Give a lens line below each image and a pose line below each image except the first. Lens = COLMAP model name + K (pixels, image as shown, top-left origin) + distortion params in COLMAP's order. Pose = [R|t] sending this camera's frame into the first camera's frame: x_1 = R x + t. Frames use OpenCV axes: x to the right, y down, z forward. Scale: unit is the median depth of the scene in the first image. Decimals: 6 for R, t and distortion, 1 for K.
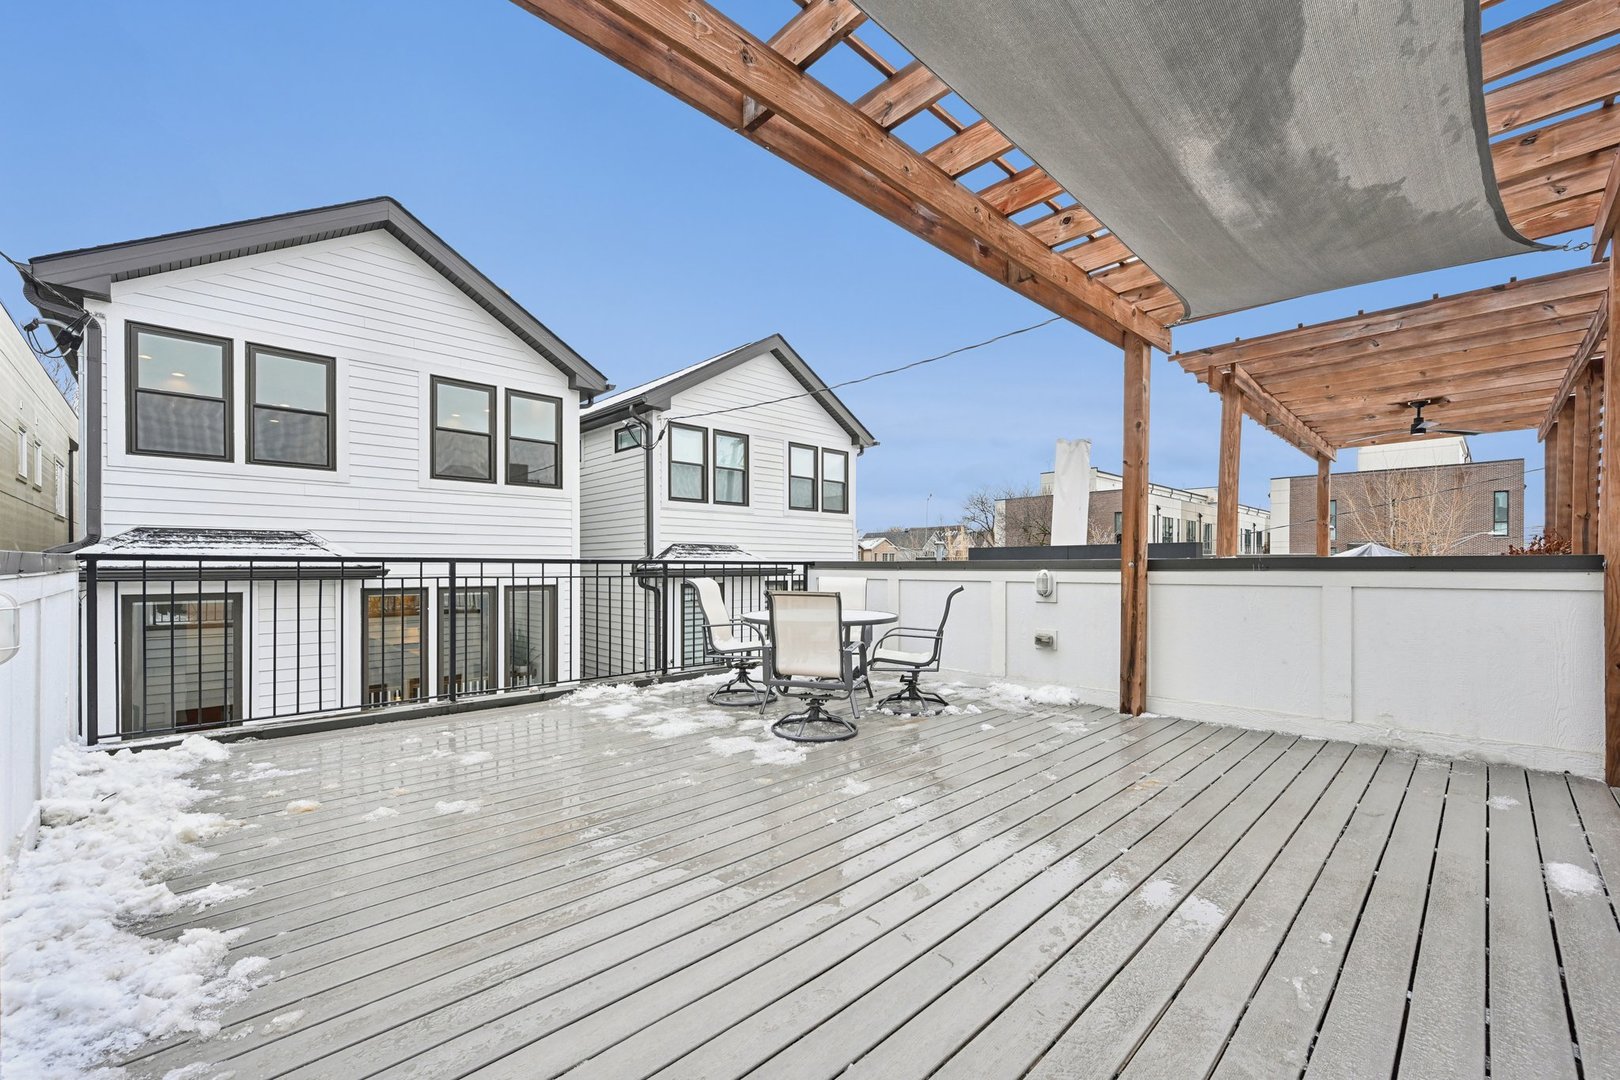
lens RADIAL K [[660.2, 0, 816.7], [0, 660.2, 568.5], [0, 0, 1]] dist [-0.000219, -0.000054]
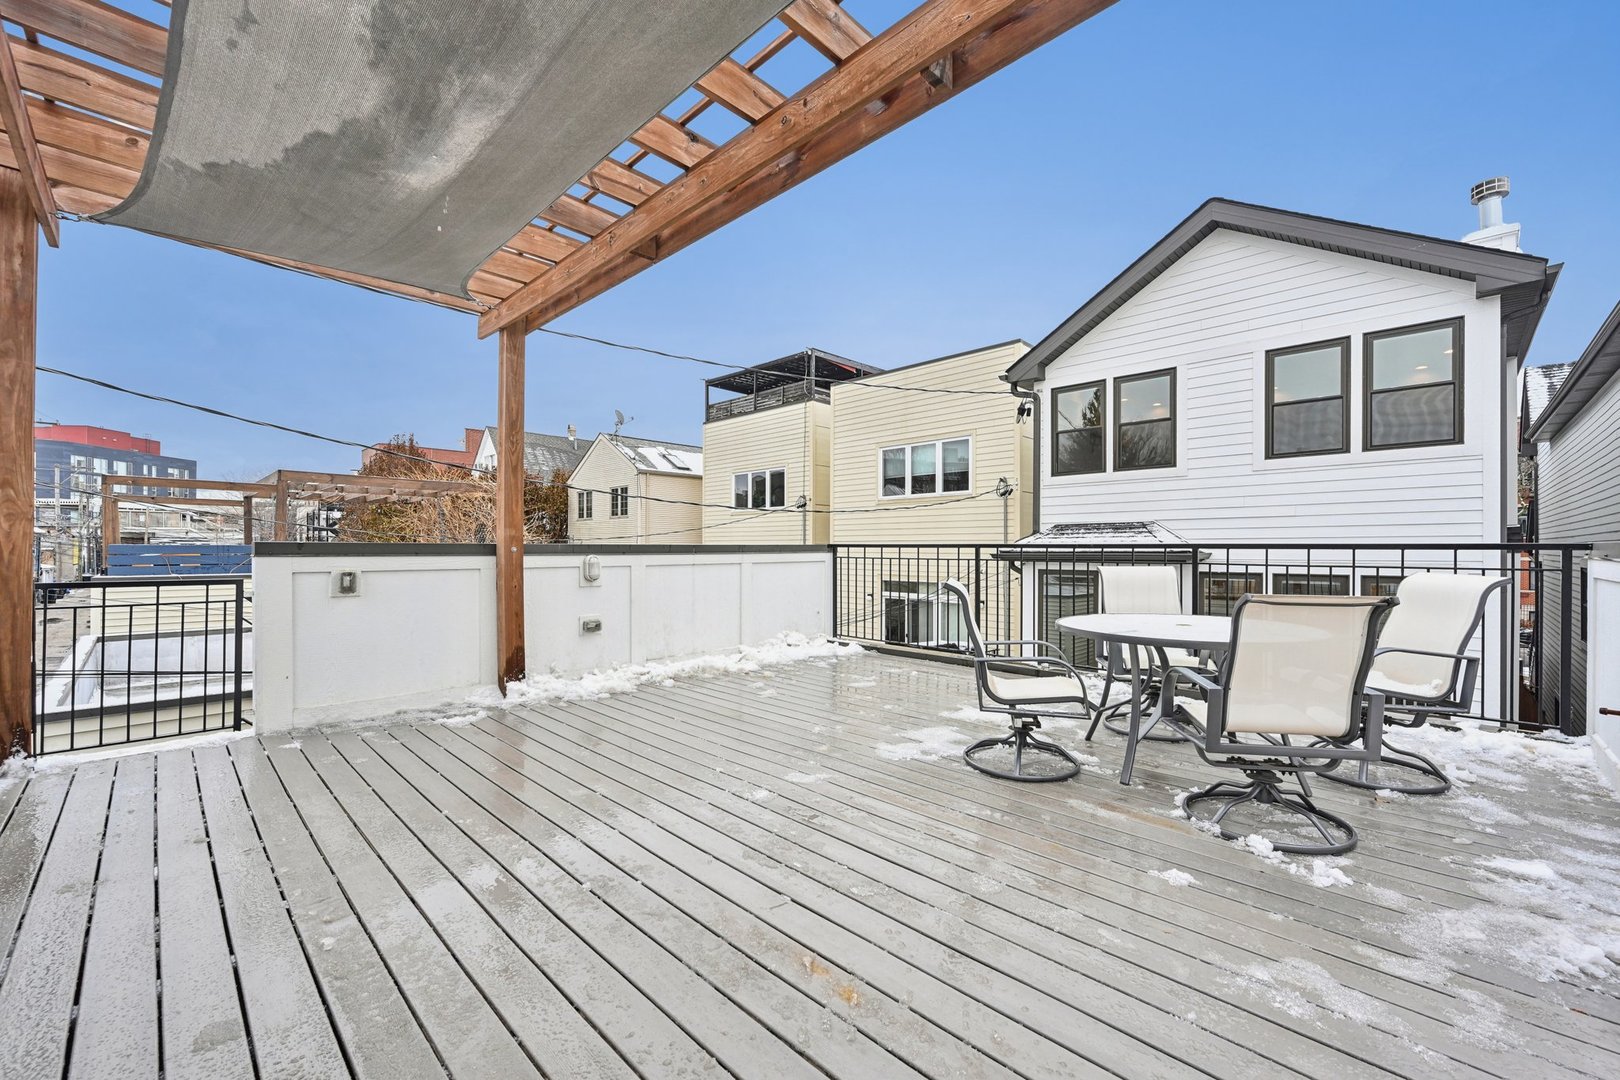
lens RADIAL K [[648.9, 0, 812.8], [0, 648.9, 546.5], [0, 0, 1]] dist [-0.000127, -0.000028]
pose [[0.023963, -0.005710, -0.999697, 0.418806], [-0.006454, 0.999962, -0.005866, -0.001484], [0.999692, 0.006592, 0.023926, 0.406058]]
